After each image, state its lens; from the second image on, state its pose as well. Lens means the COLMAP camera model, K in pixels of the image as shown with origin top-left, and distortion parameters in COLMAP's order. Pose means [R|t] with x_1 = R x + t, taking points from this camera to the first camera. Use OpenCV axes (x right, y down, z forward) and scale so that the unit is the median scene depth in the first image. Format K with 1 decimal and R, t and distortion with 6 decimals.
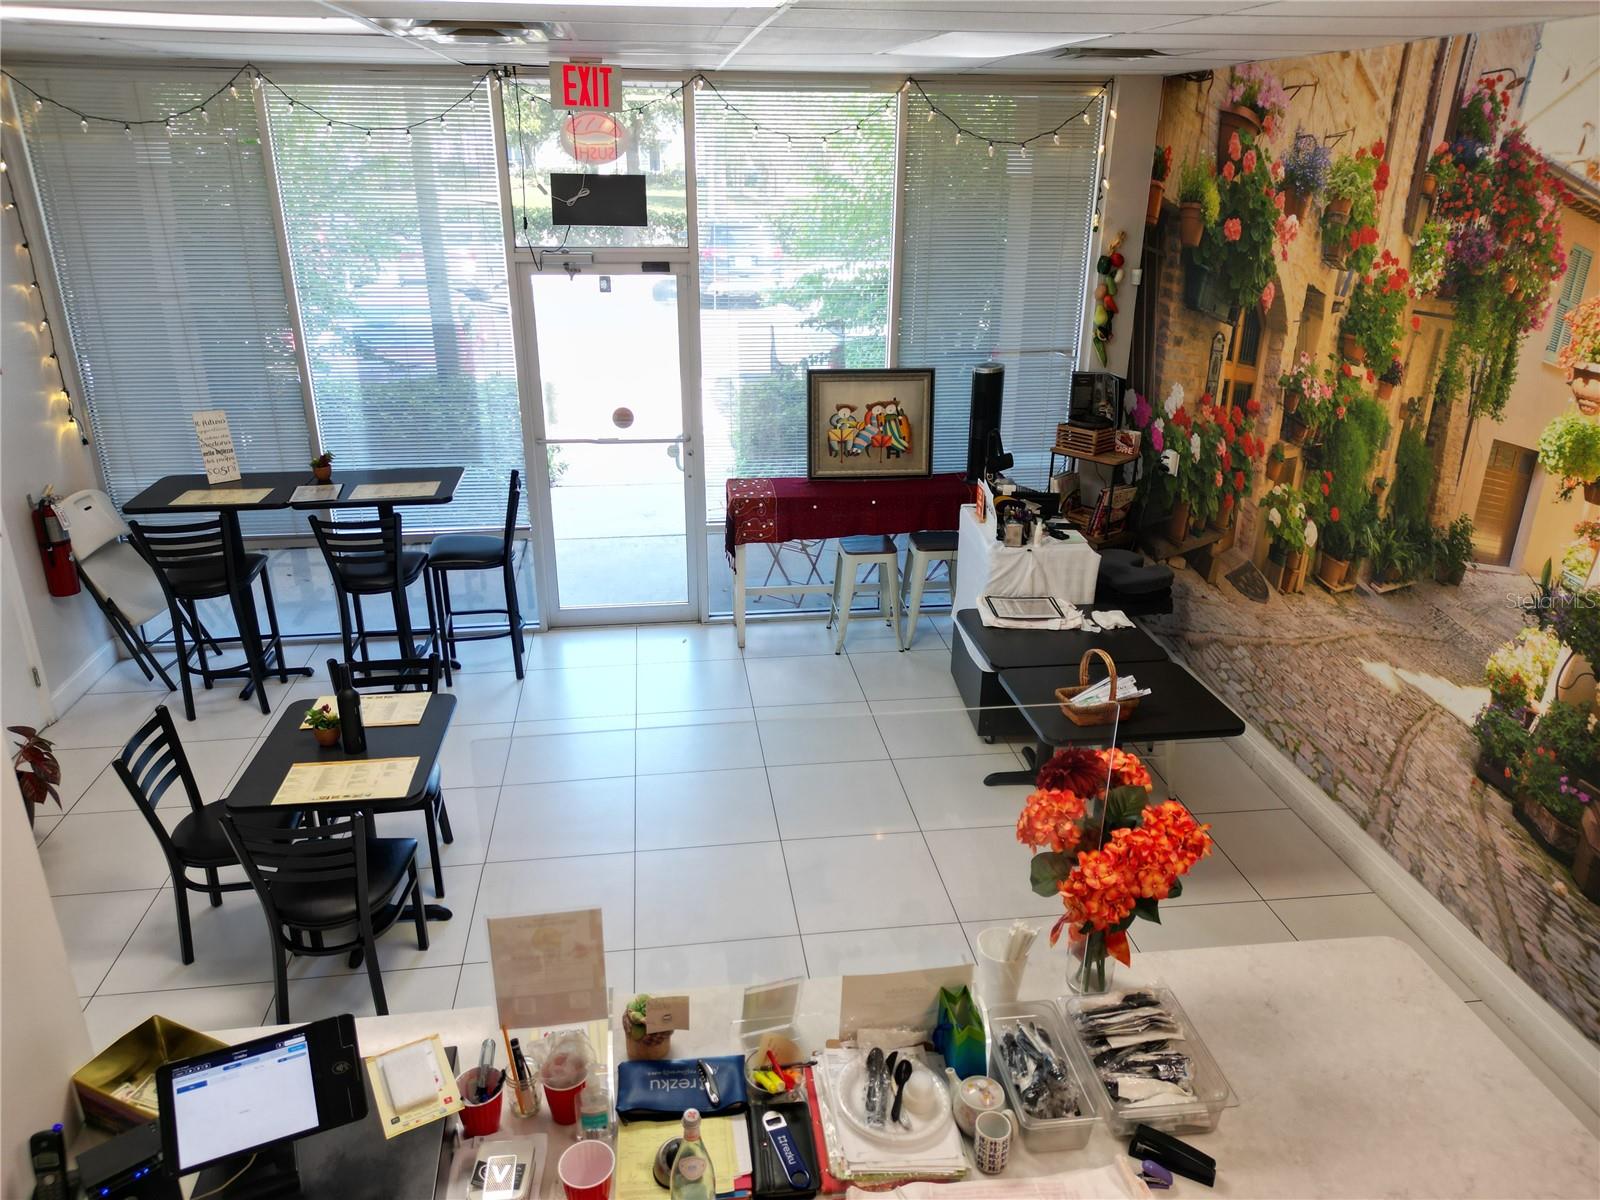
lens RADIAL K [[1123.2, 0, 800.8], [0, 1123.2, 605.8], [0, 0, 1]] dist [0.046469, -0.036221]
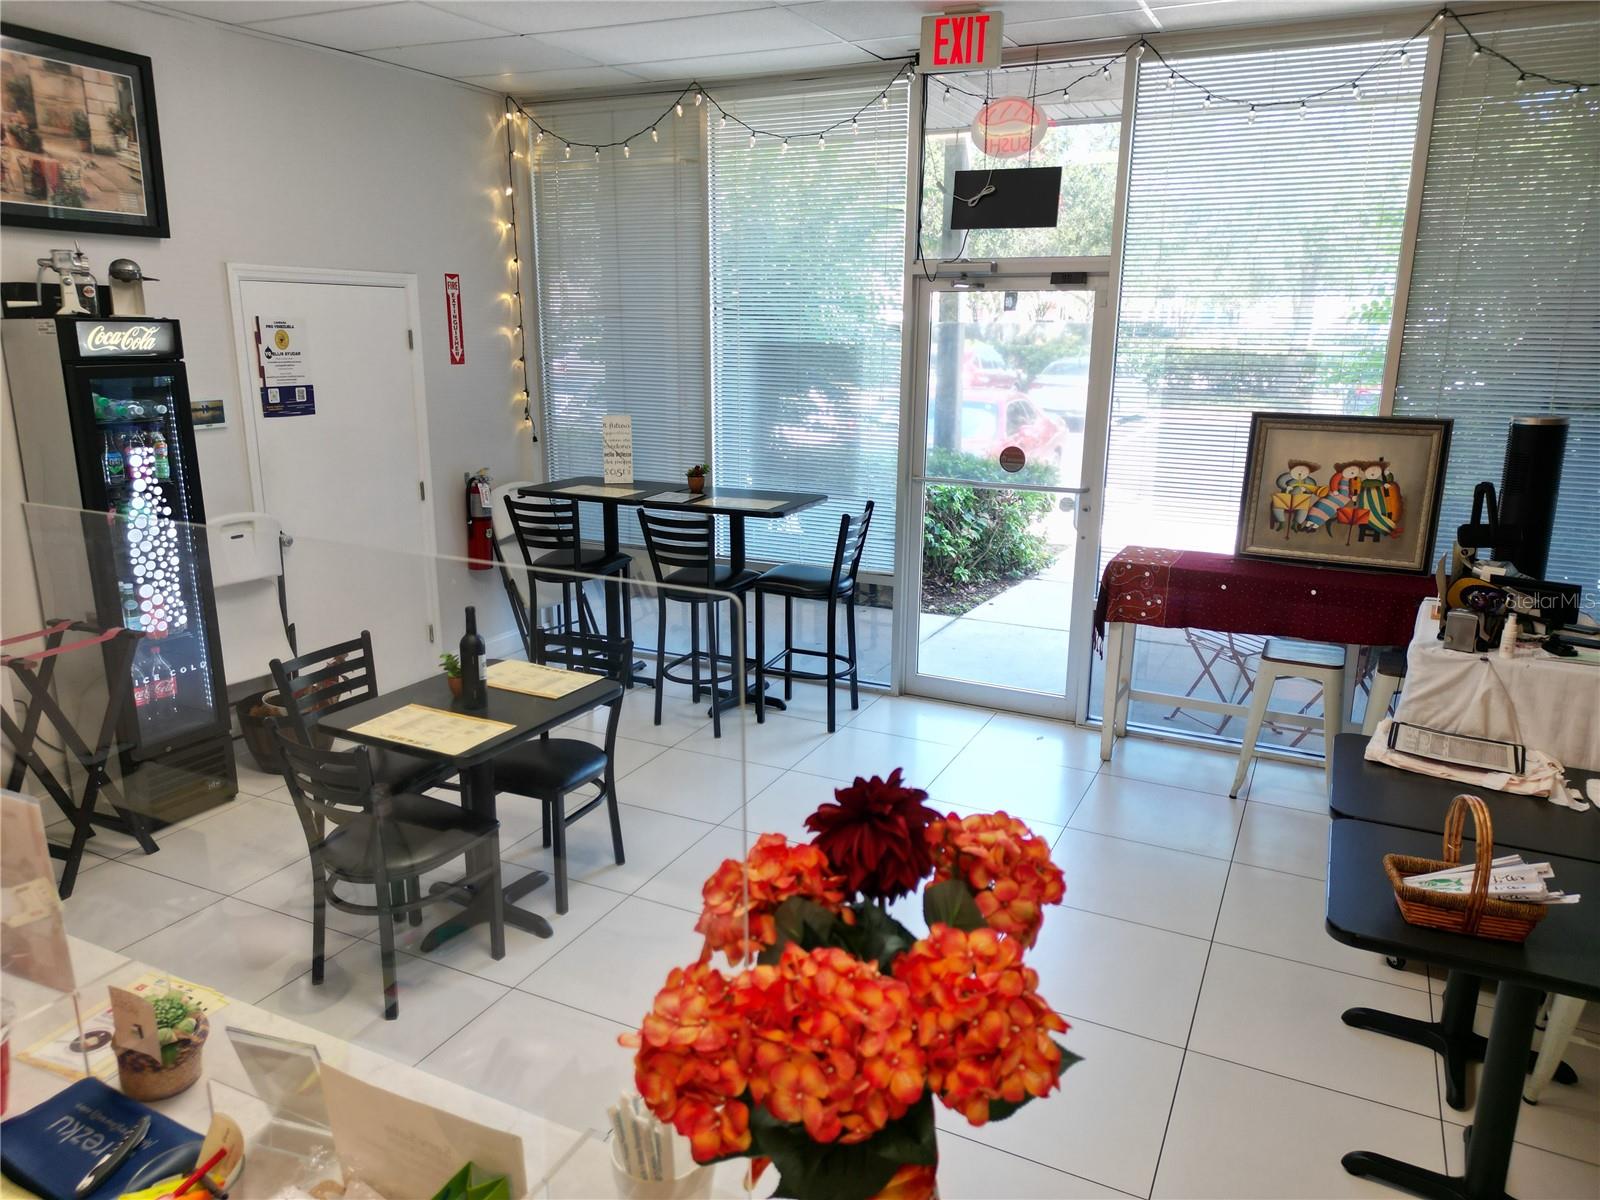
lens RADIAL K [[1123.2, 0, 788.6], [0, 1123.2, 599.0], [0, 0, 1]] dist [0.046469, -0.036221]
pose [[0.826149, 0.135536, -0.546907, 0.198051], [-0.212525, 0.973902, -0.079681, 0.042728], [0.521834, 0.182059, 0.833393, 0.250513]]
